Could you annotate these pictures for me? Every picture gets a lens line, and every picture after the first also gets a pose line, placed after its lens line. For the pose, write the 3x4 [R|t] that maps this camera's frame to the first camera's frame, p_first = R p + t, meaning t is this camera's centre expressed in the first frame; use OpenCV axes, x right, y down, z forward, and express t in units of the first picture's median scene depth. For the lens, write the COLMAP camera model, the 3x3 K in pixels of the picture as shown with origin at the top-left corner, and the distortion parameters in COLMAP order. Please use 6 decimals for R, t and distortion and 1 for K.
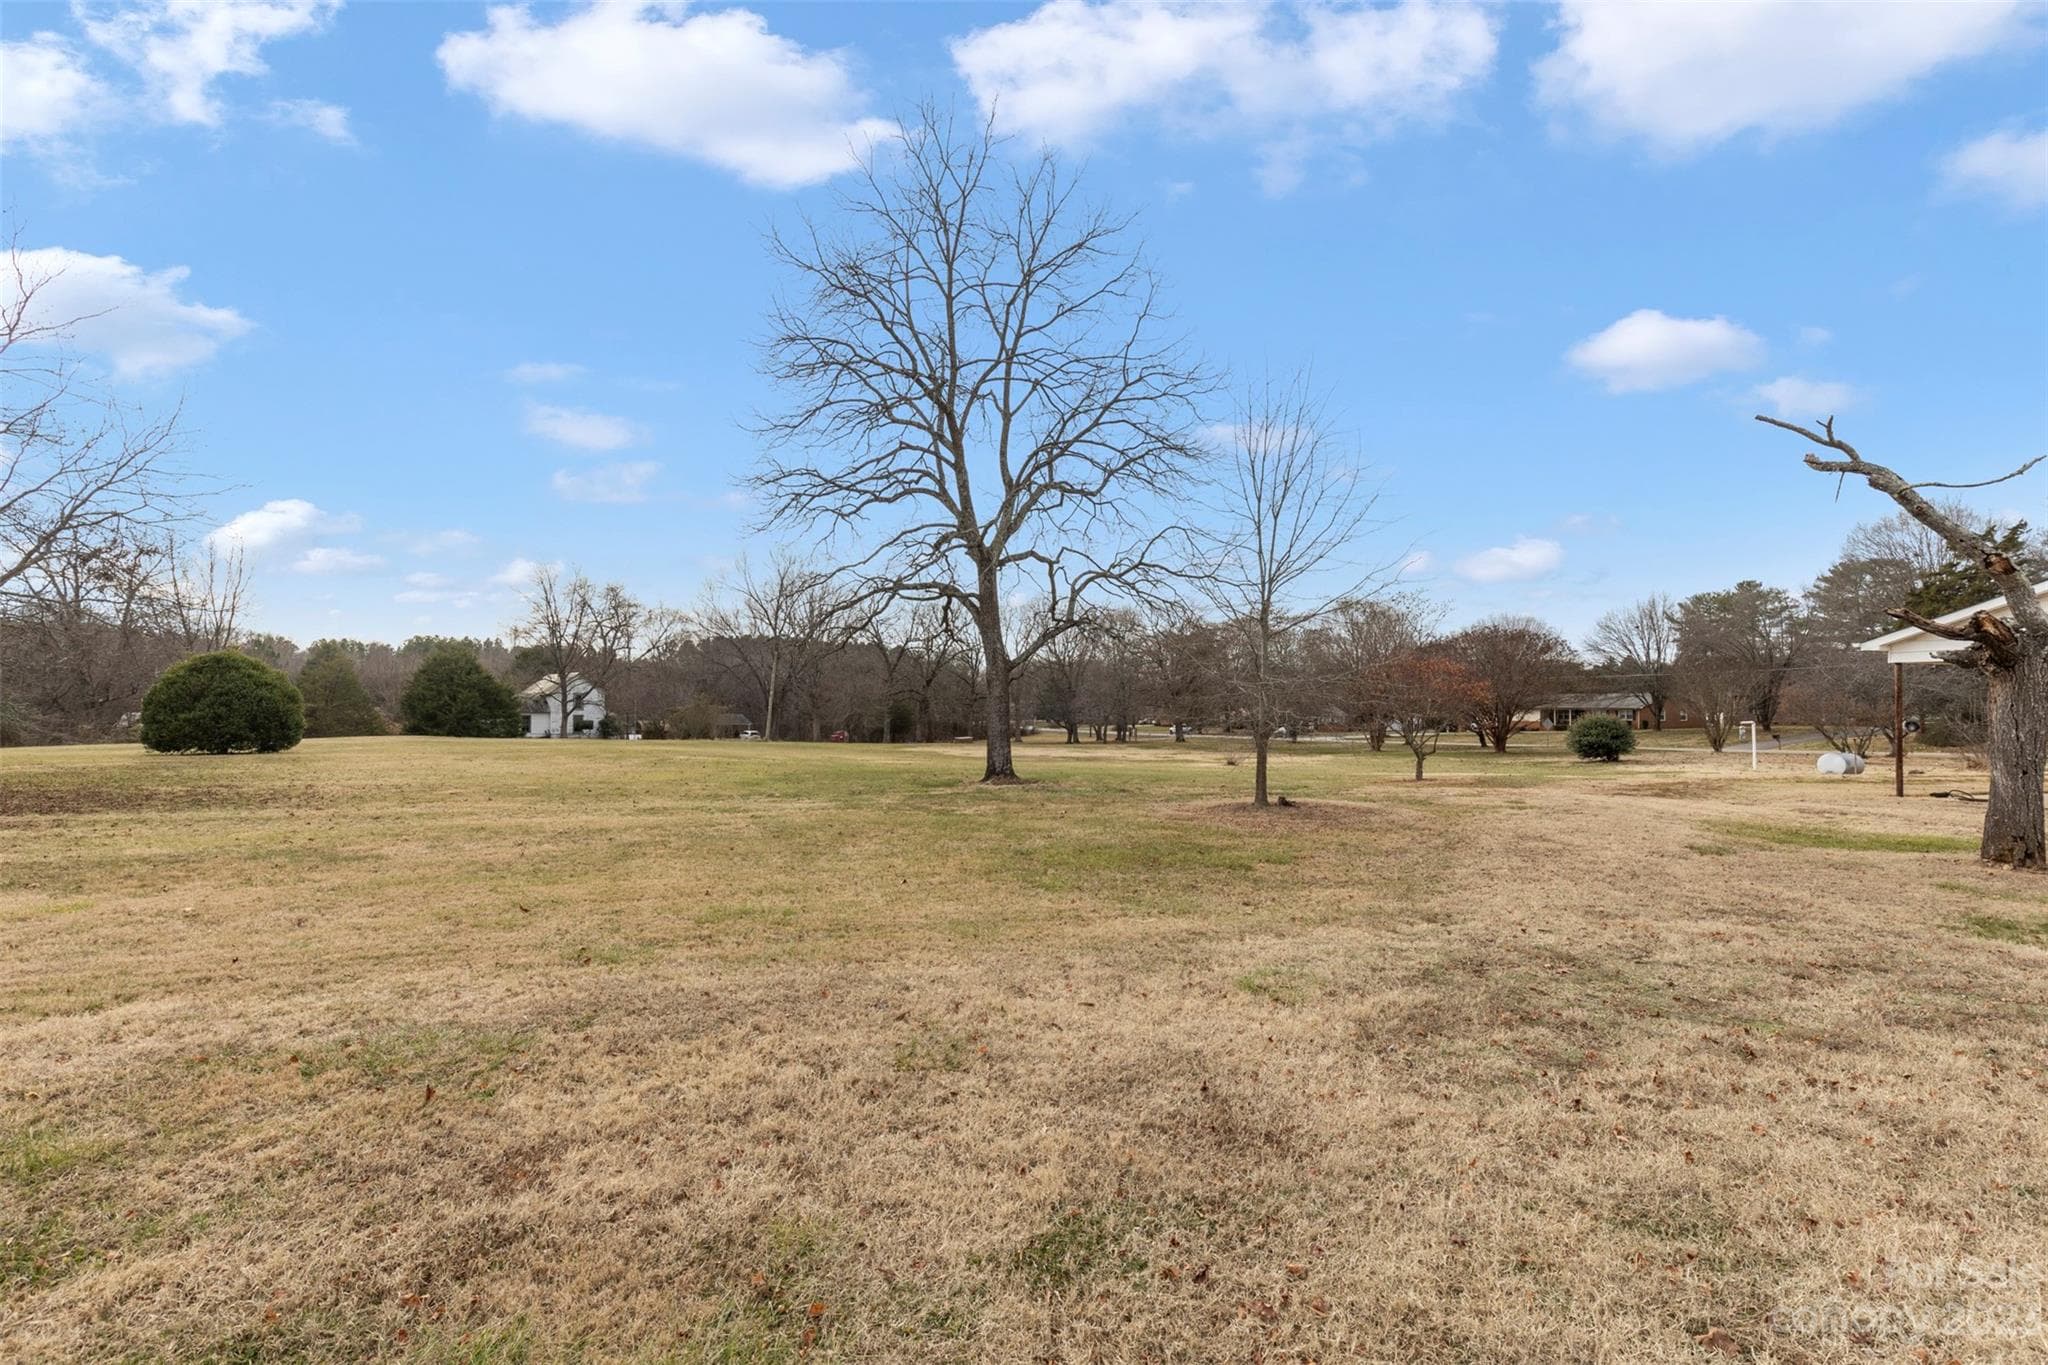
lens RADIAL K [[885.1, 0, 1024.0], [0, 885.1, 682.5], [0, 0, 1]] dist [-0.001630, -0.000295]
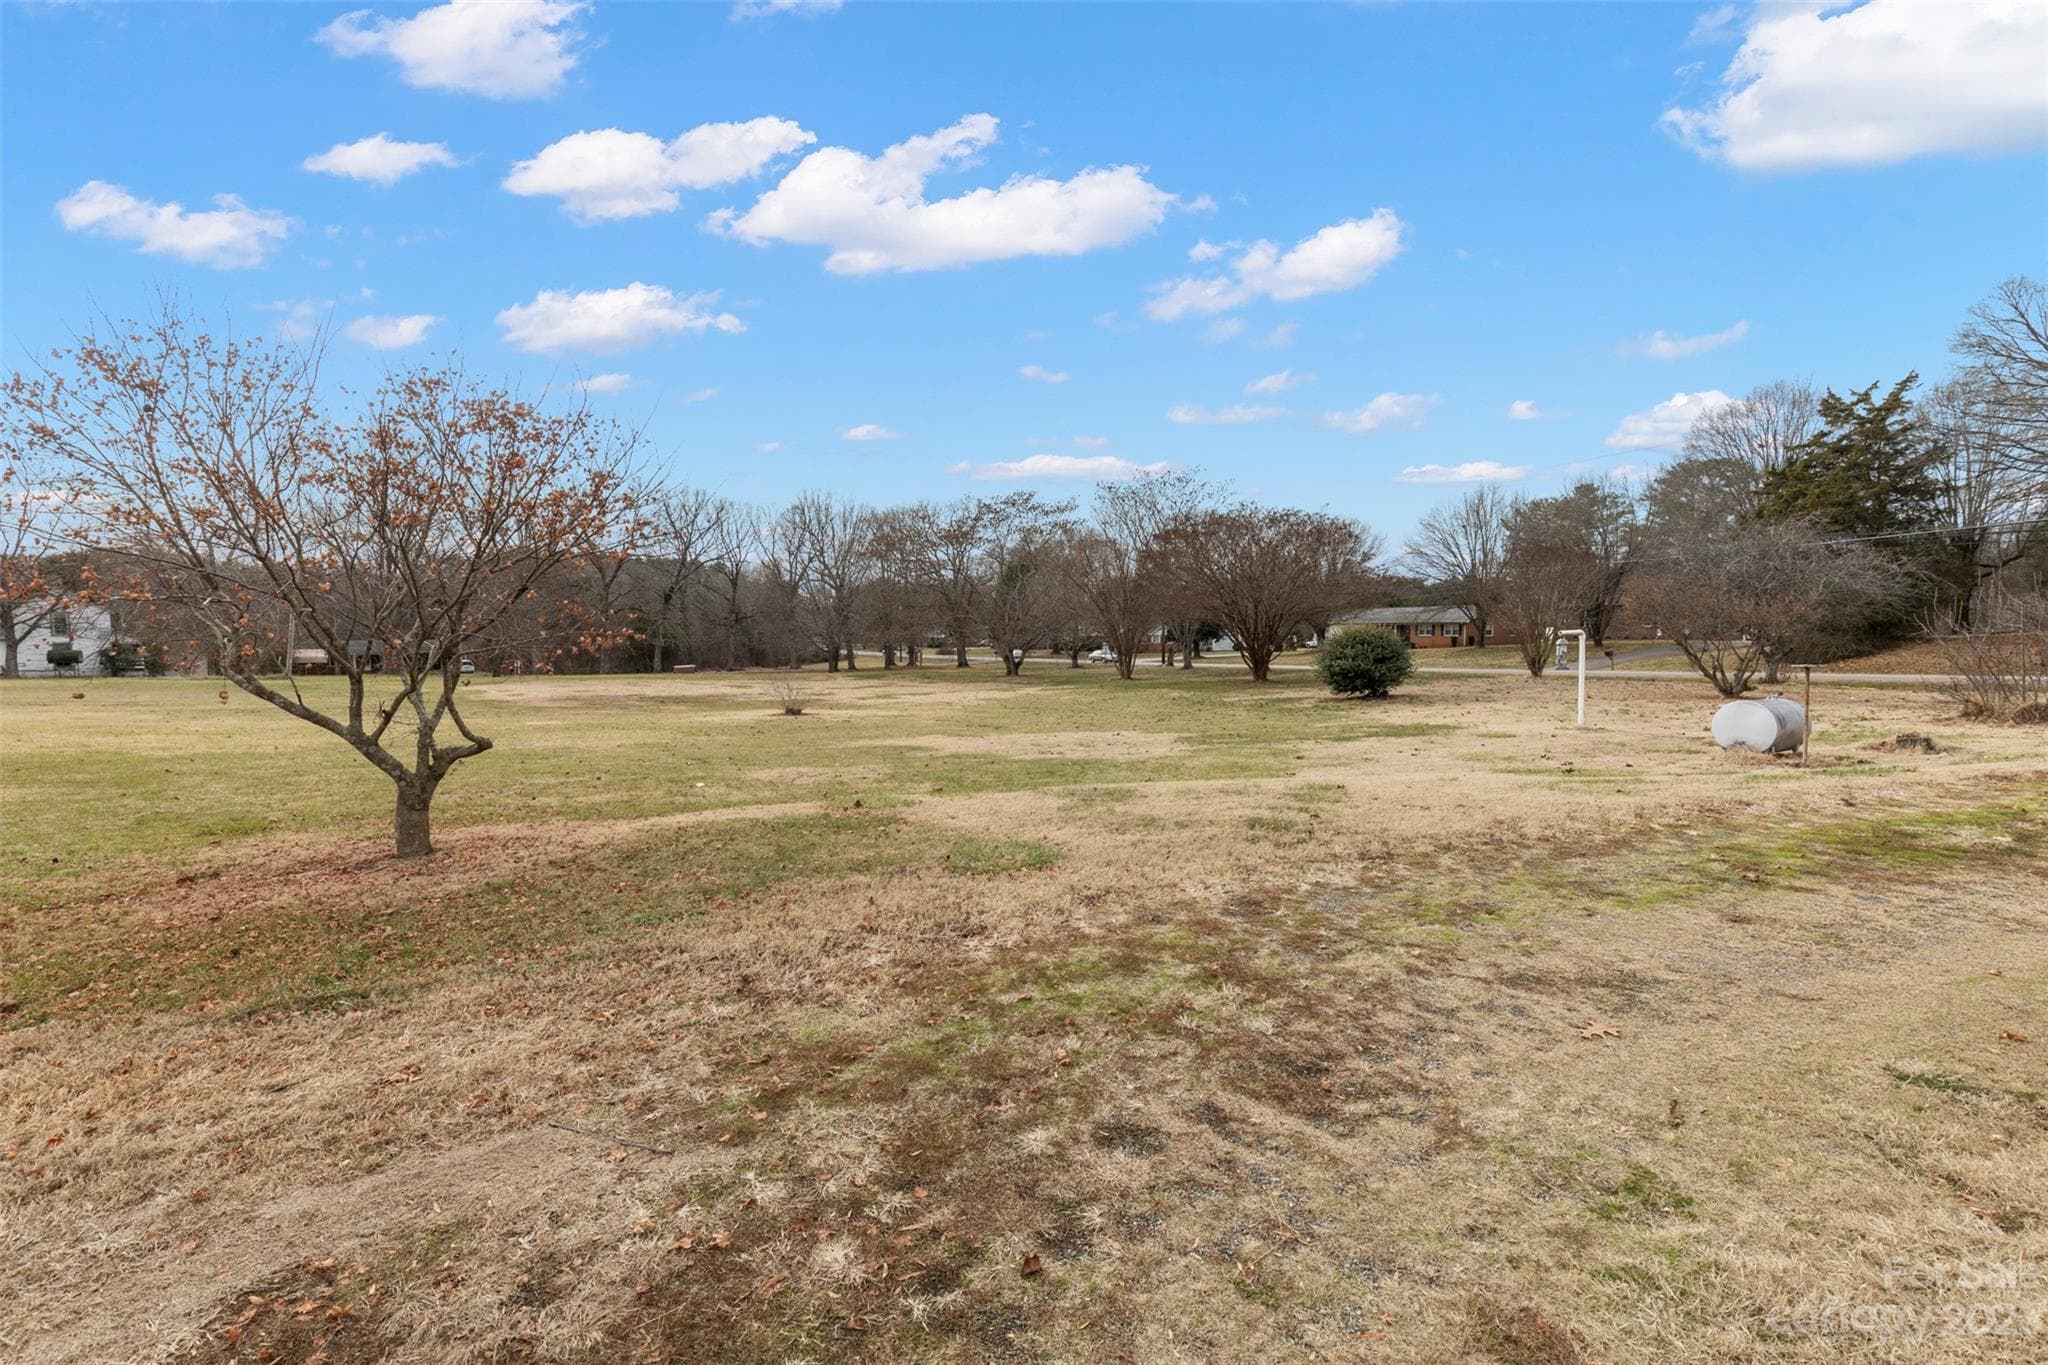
lens RADIAL K [[885.1, 0, 1024.0], [0, 885.1, 682.5], [0, 0, 1]] dist [-0.001630, -0.000295]
pose [[0.992194, -0.016988, 0.123545, 0.174287], [0.006221, 0.996187, 0.087023, 0.010860], [-0.124552, -0.085575, 0.988516, 0.209207]]
